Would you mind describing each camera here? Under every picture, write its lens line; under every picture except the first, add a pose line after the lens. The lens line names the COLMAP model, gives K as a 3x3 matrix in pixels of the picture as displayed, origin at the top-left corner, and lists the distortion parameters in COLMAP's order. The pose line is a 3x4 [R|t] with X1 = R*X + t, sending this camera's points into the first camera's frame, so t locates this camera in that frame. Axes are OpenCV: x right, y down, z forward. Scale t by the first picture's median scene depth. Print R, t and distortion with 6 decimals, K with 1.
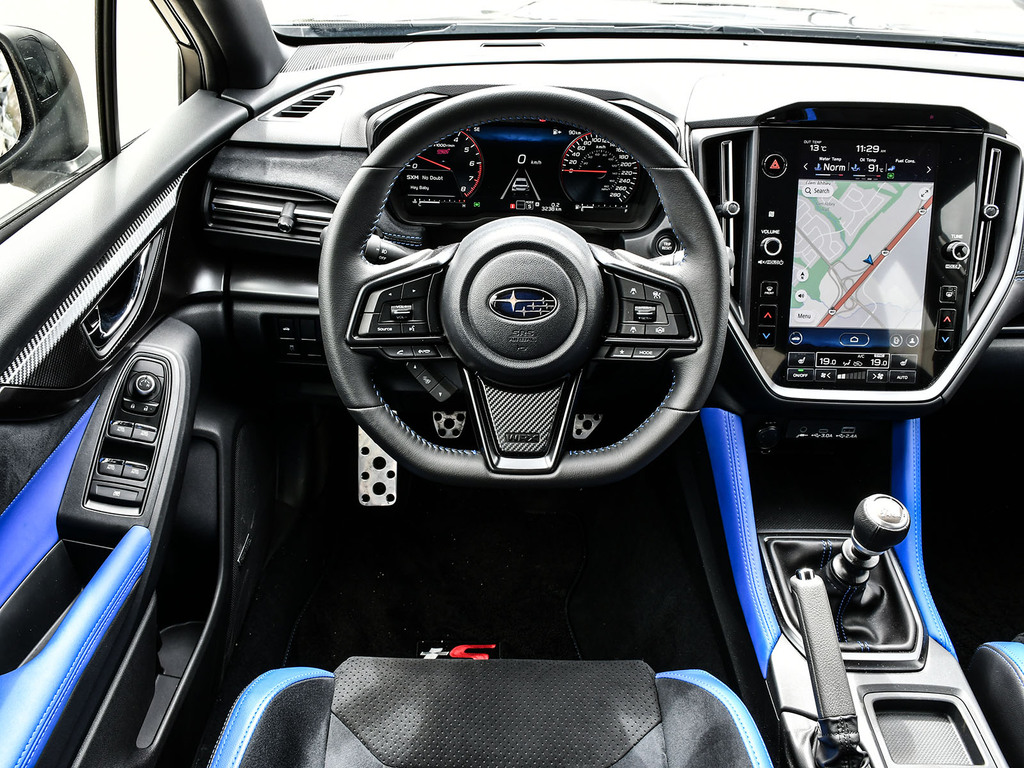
lens RADIAL K [[878.8, 0, 512.0], [0, 878.8, 384.0], [0, 0, 1]] dist [-0.022236, 0.008026]
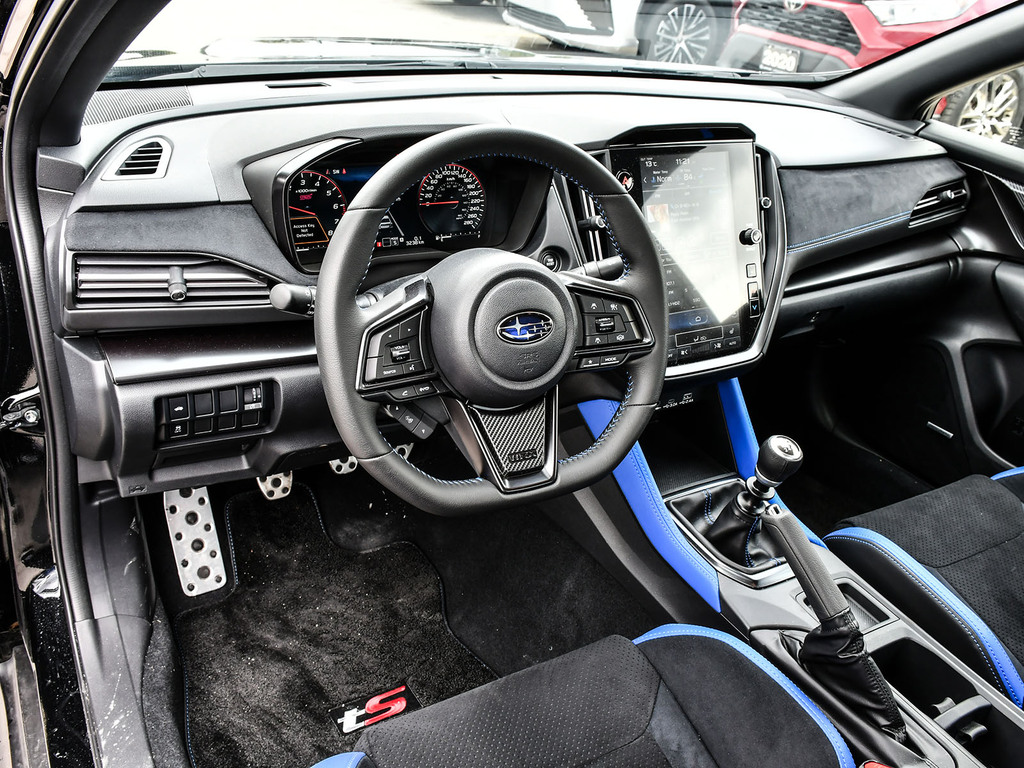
lens RADIAL K [[878.8, 0, 512.0], [0, 878.8, 384.0], [0, 0, 1]] dist [-0.022236, 0.008026]
pose [[0.864138, -0.189620, 0.466166, -0.407980], [0.203440, 0.978861, 0.021048, -0.040707], [-0.460303, 0.076649, 0.884447, 0.060784]]
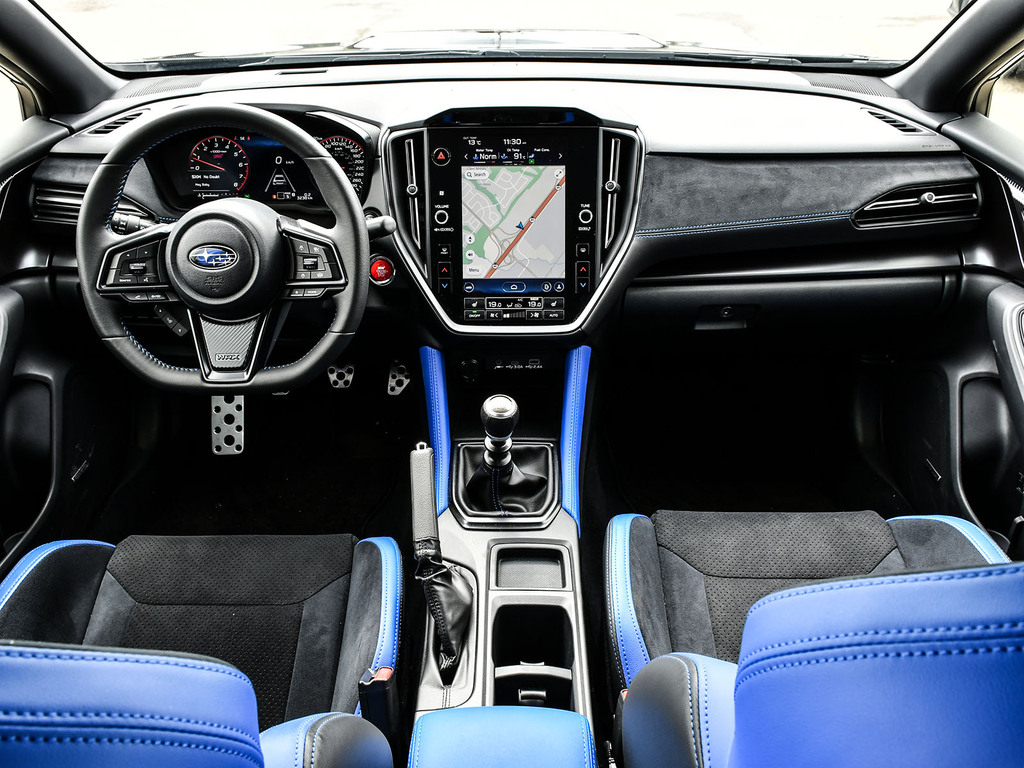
lens RADIAL K [[878.8, 0, 512.0], [0, 878.8, 384.0], [0, 0, 1]] dist [-0.022236, 0.008026]
pose [[0.999491, -0.024987, -0.019832, 0.411042], [0.024520, 0.999424, -0.023440, 0.124854], [0.020406, 0.022942, 0.999529, -0.309054]]
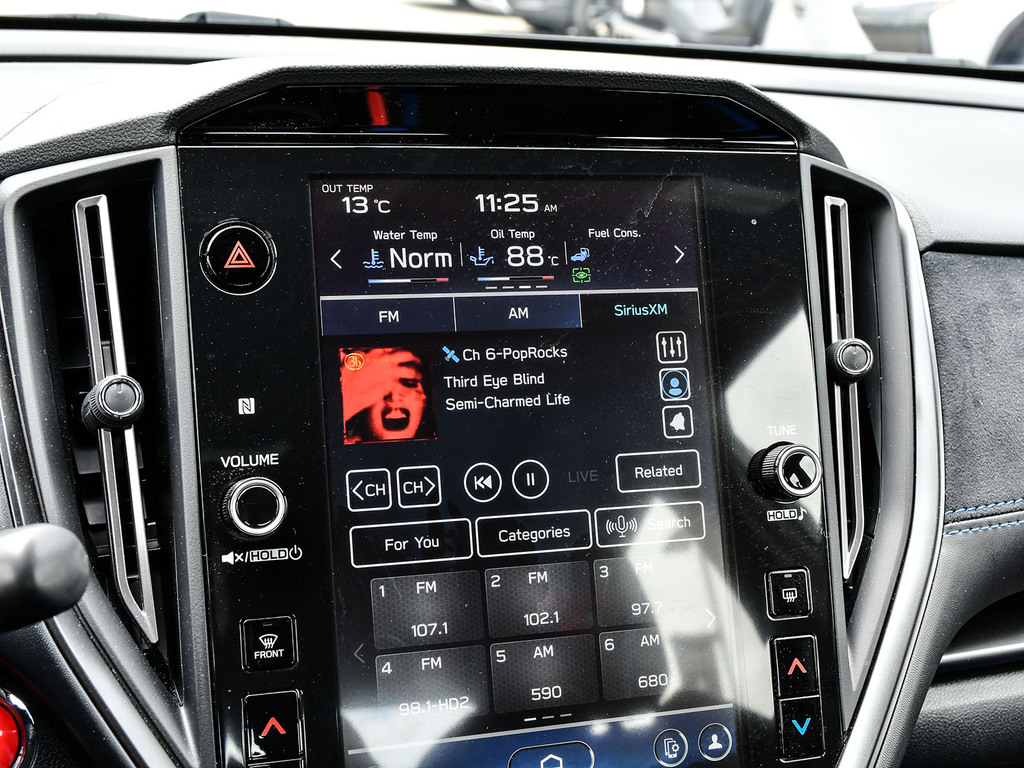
lens RADIAL K [[1459.3, 0, 512.0], [0, 1459.3, 384.0], [0, 0, 1]] dist [-0.016688, -0.016280]
pose [[0.950508, -0.063769, 0.304086, 0.221395], [0.134426, 0.966771, -0.217449, -0.071440], [-0.280115, 0.247564, 0.927495, 0.466944]]
